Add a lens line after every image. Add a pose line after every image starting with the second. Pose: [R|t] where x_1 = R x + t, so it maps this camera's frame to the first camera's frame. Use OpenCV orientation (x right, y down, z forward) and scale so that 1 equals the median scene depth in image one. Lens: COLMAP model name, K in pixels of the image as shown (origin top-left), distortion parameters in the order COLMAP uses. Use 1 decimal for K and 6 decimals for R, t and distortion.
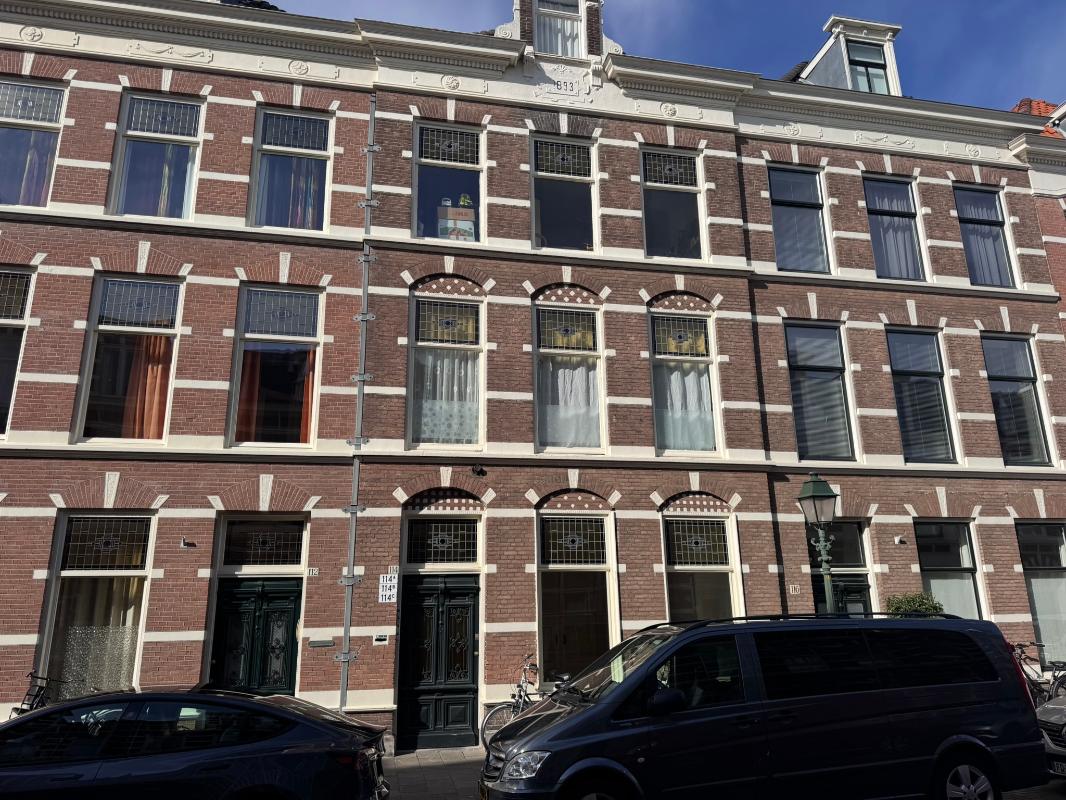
lens RADIAL K [[716.0, 0, 533.0], [0, 716.0, 400.0], [0, 0, 1]] dist [0.087744, -0.002271]
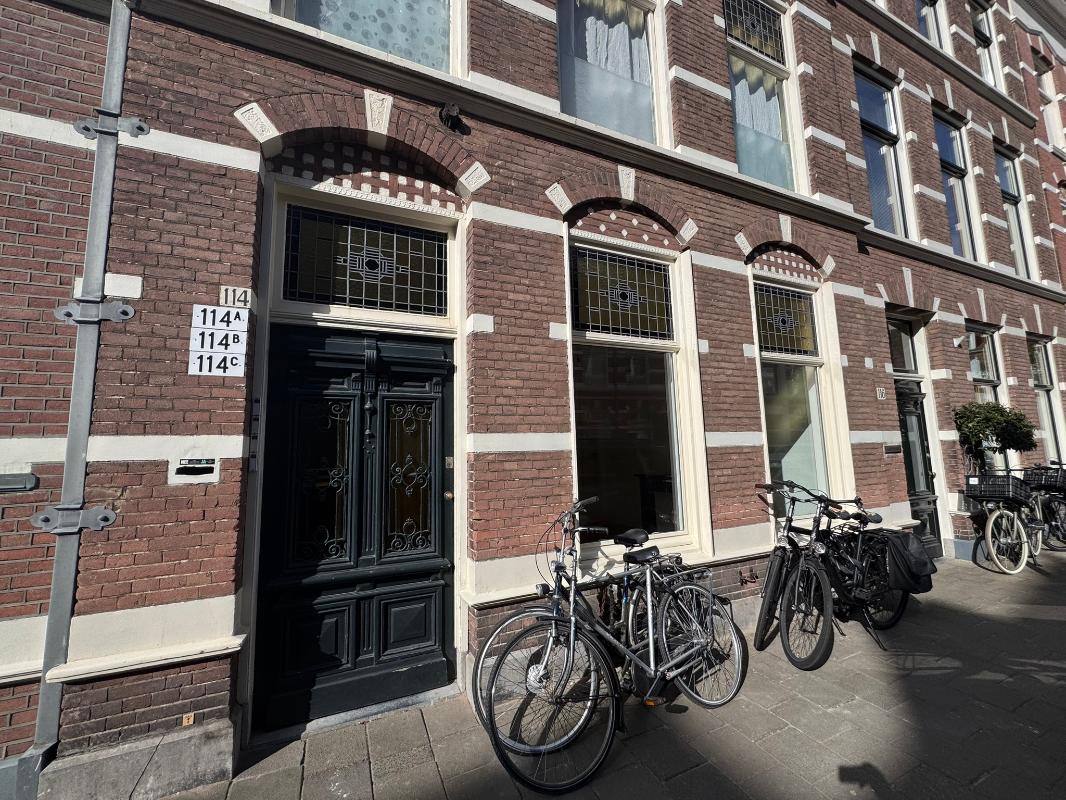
lens RADIAL K [[424.2, 0, 533.0], [0, 424.2, 400.0], [0, 0, 1]] dist [-0.000347, -0.000520]
pose [[0.974270, 0.016773, 0.224761, -0.085905], [-0.050201, 0.988325, 0.143849, 0.239257], [-0.219724, -0.151431, 0.963737, 0.712213]]
